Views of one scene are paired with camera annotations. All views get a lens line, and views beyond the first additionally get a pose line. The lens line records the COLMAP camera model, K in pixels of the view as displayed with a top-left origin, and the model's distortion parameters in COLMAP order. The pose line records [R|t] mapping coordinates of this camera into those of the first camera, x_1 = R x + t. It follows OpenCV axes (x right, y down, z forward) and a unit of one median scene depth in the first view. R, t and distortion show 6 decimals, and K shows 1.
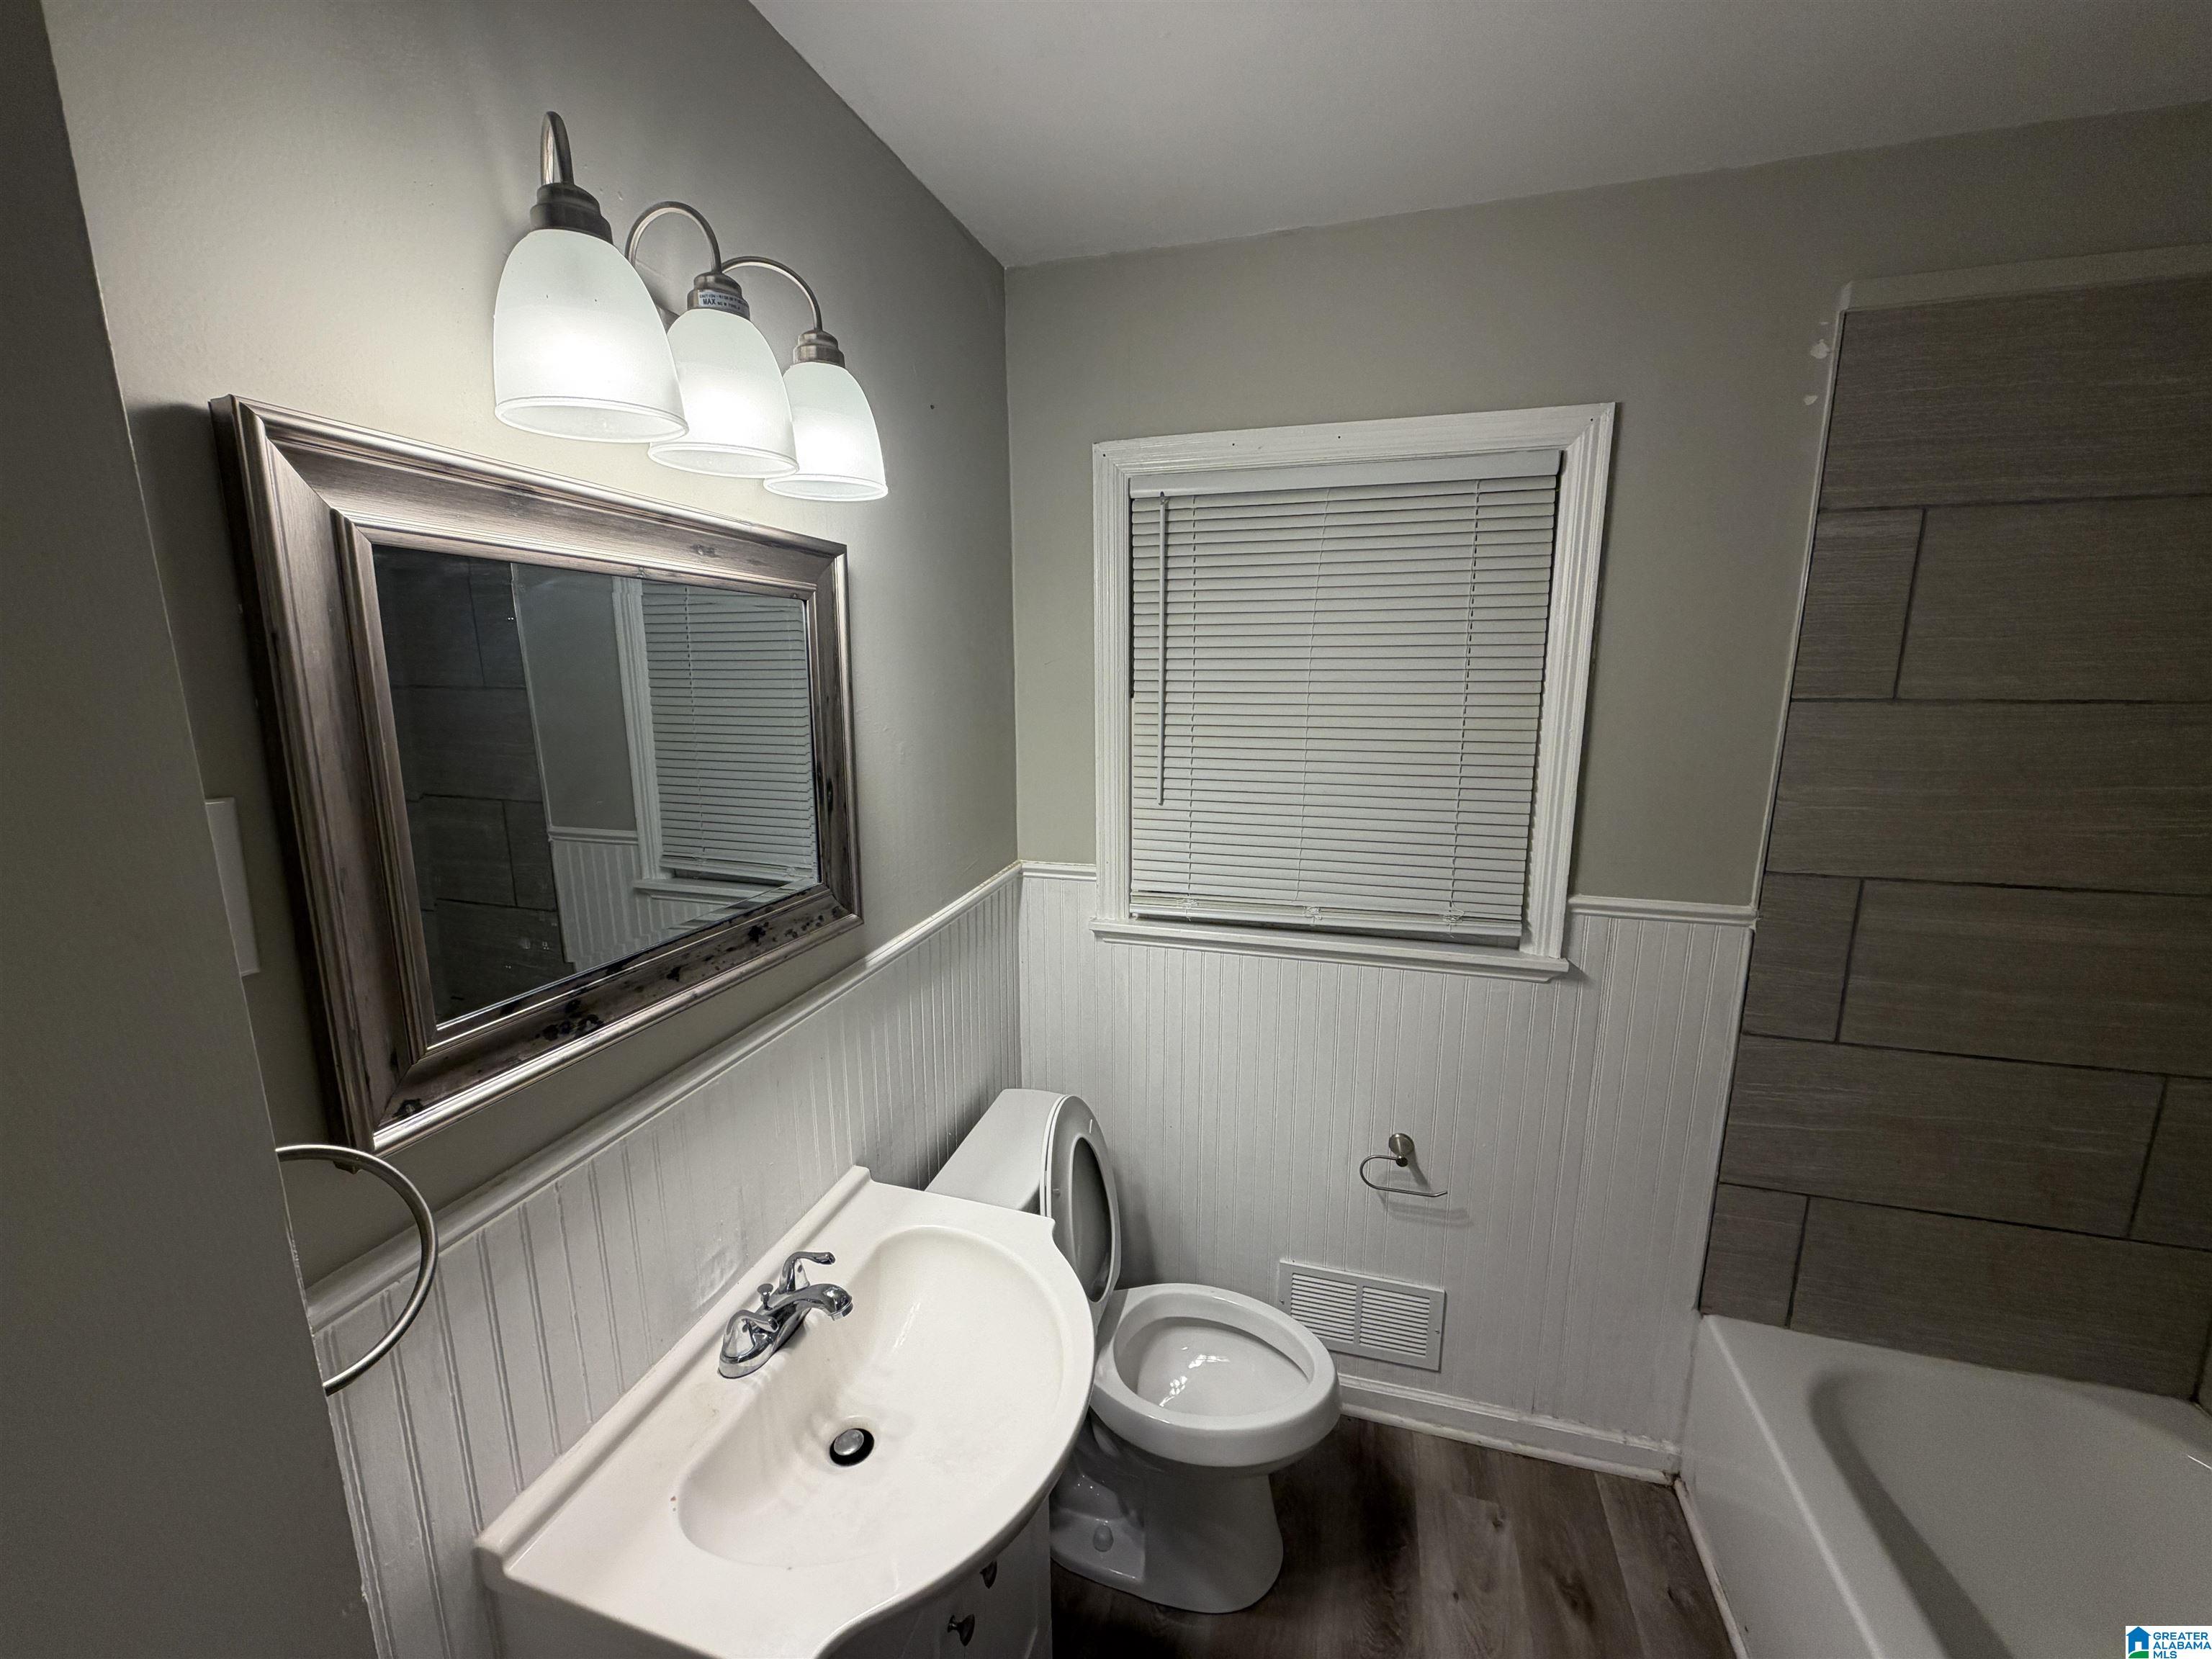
lens RADIAL K [[877.2, 0, 1106.9], [0, 877.2, 827.1], [0, 0, 1]] dist [-0.001626, 0.000362]
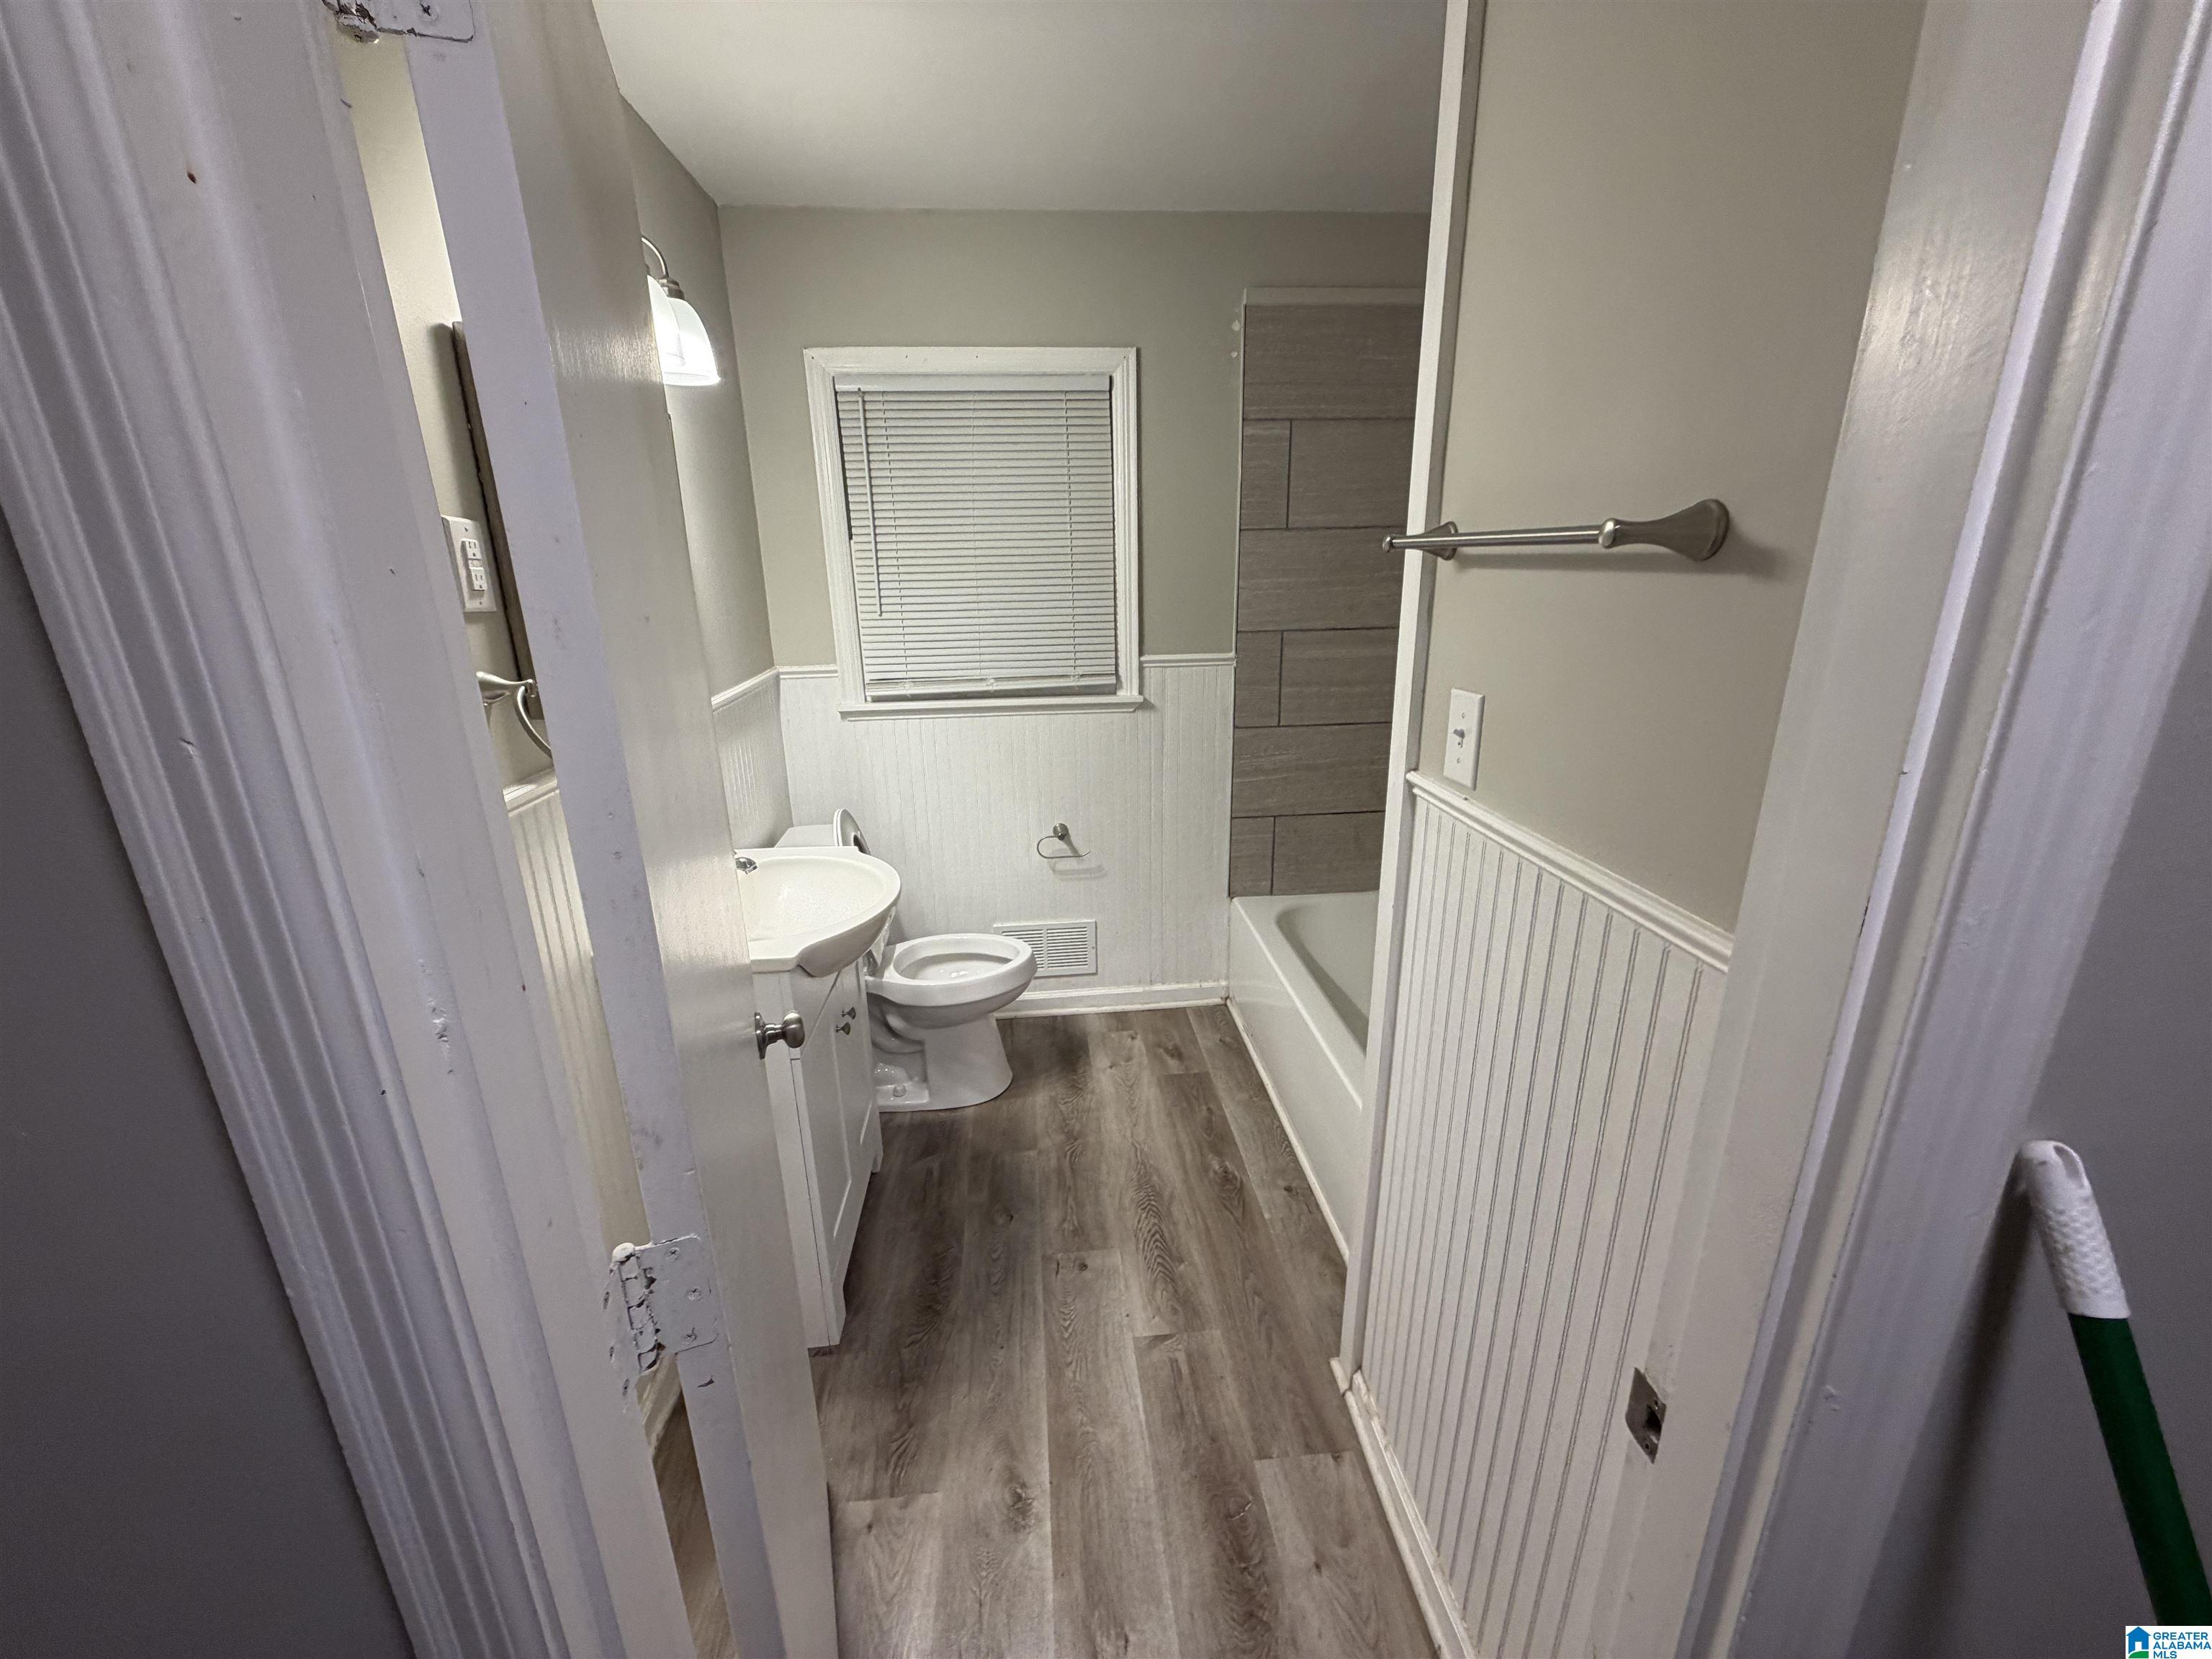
lens RADIAL K [[877.2, 0, 1104.9], [0, 877.2, 831.9], [0, 0, 1]] dist [-0.001626, 0.000362]
pose [[0.929806, -0.119405, 0.348143, -0.151052], [0.084349, 0.989867, 0.114227, 0.208529], [-0.358255, -0.076843, 0.930456, -0.538690]]
